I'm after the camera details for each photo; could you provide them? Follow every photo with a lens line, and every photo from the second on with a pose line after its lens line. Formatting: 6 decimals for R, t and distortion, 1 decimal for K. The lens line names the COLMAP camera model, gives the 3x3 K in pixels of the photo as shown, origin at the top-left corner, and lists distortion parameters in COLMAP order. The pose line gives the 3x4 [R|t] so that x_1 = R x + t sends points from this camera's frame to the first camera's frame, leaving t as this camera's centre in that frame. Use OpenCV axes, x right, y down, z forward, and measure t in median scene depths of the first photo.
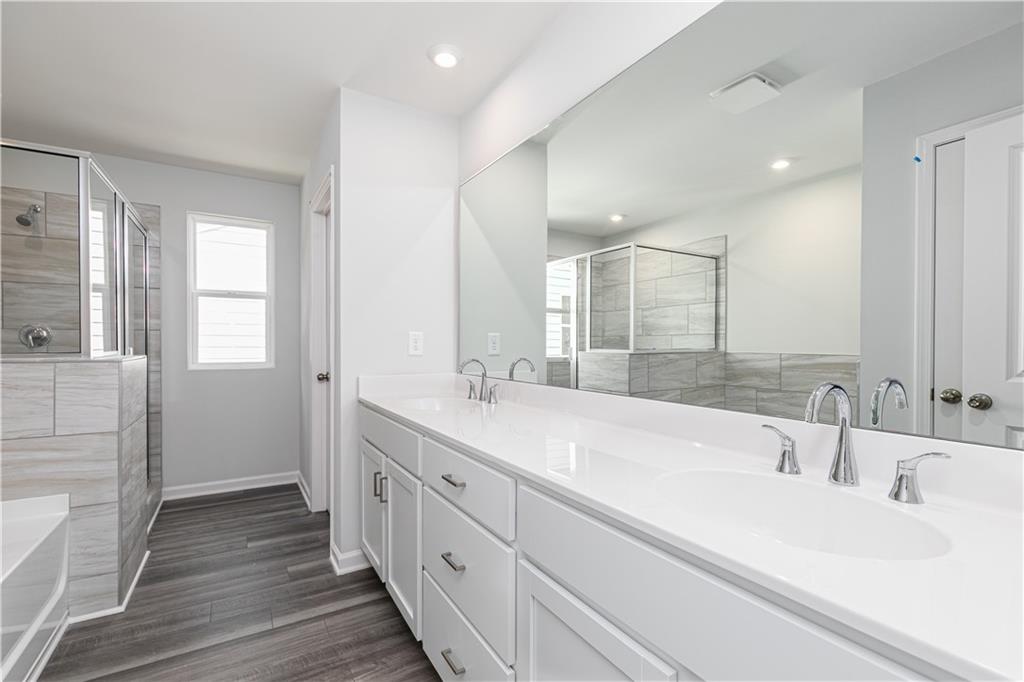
lens RADIAL K [[463.2, 0, 511.7], [0, 463.2, 346.9], [0, 0, 1]] dist [0.005449, -0.000199]
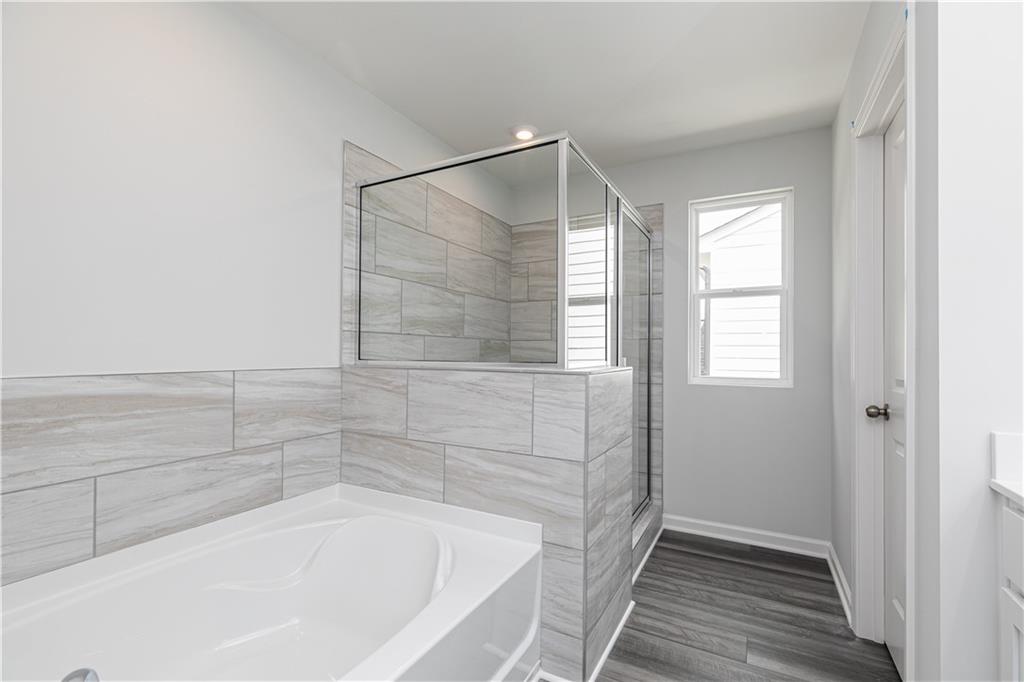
lens RADIAL K [[463.2, 0, 511.7], [0, 463.2, 346.9], [0, 0, 1]] dist [0.005449, -0.000199]
pose [[0.518857, -0.008658, -0.854817, -0.179005], [-0.011994, 0.999777, -0.017406, -0.001110], [0.854777, 0.019284, 0.518638, 0.374488]]
